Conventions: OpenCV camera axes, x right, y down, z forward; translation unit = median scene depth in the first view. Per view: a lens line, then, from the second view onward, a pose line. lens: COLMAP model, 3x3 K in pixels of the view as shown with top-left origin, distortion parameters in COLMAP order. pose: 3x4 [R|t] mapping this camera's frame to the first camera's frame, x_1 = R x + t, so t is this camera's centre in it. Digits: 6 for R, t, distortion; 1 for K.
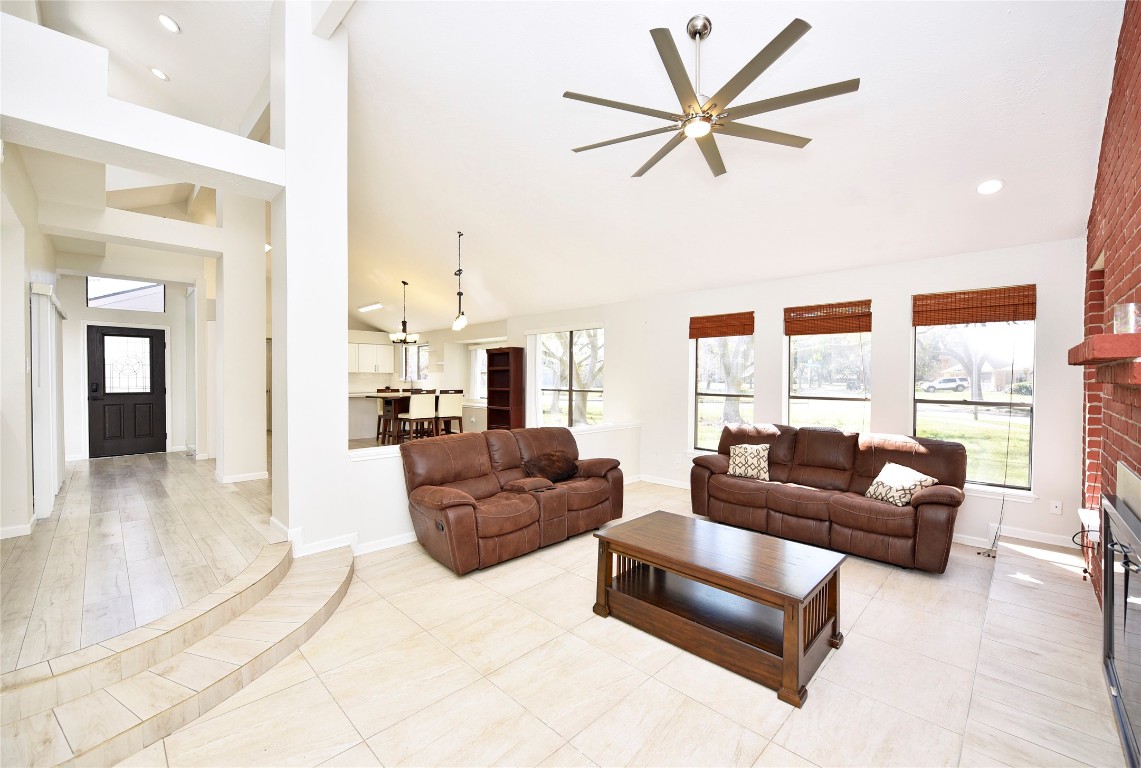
lens RADIAL K [[463.3, 0, 570.5], [0, 463.3, 384.0], [0, 0, 1]] dist [-0.010850, -0.000220]
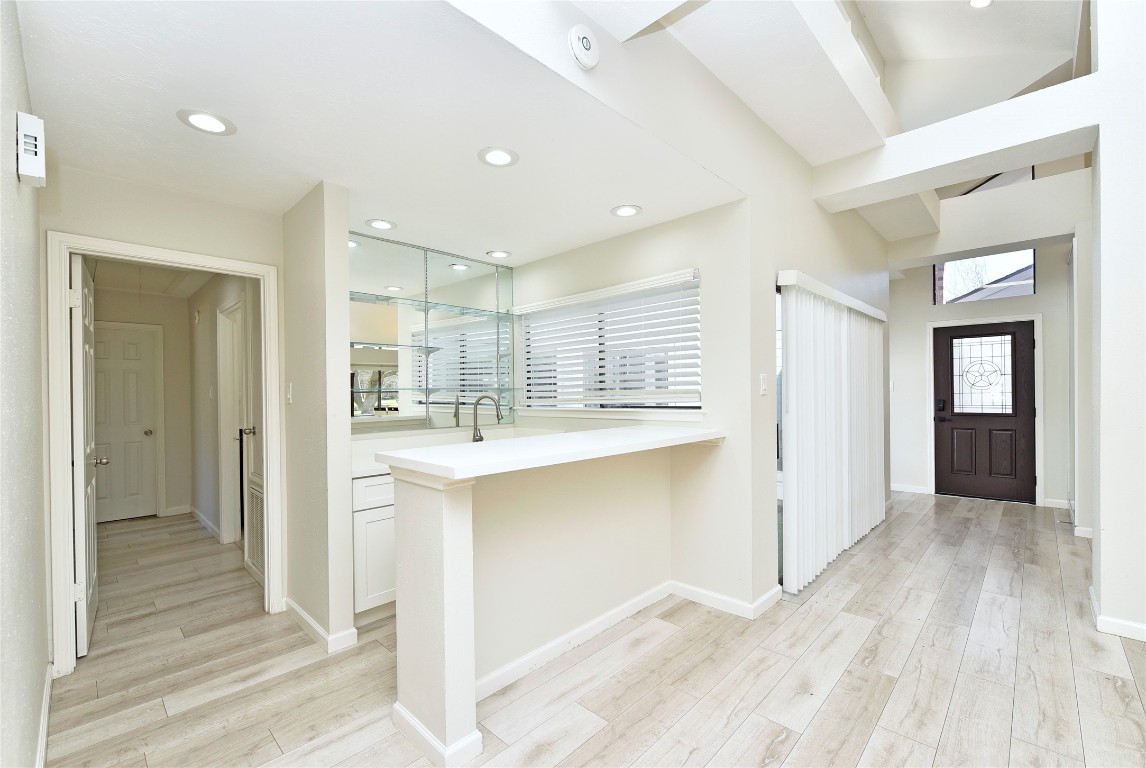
lens RADIAL K [[483.2, 0, 591.6], [0, 483.2, 392.2], [0, 0, 1]] dist [-0.001067, -0.000369]
pose [[0.029405, -0.001629, -0.999566, -0.210973], [-0.000144, 0.999999, -0.001634, -0.012925], [0.999568, 0.000192, 0.029405, 0.349609]]
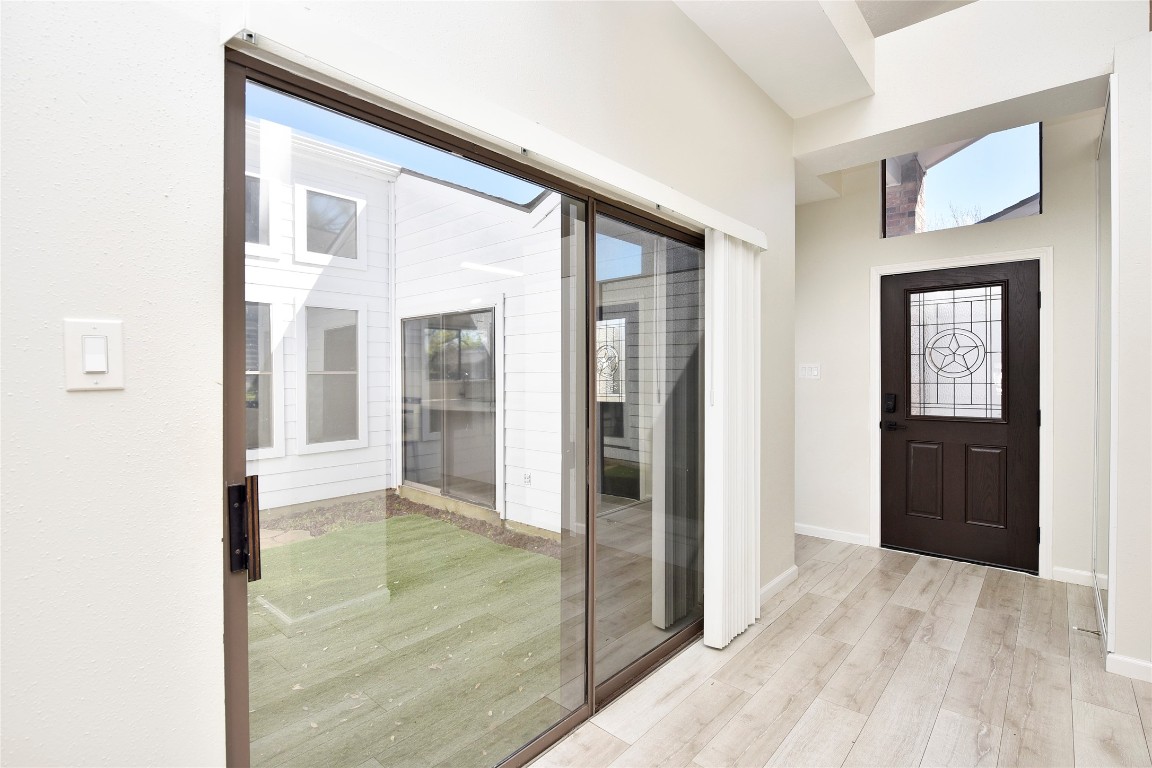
lens RADIAL K [[532.8, 0, 591.1], [0, 532.8, 378.4], [0, 0, 1]] dist [-0.002181, -0.000662]
pose [[0.057037, 0.002672, -0.998369, -0.468862], [-0.009447, 0.999953, 0.002137, -0.015590], [0.998327, 0.009310, 0.057059, 0.613263]]
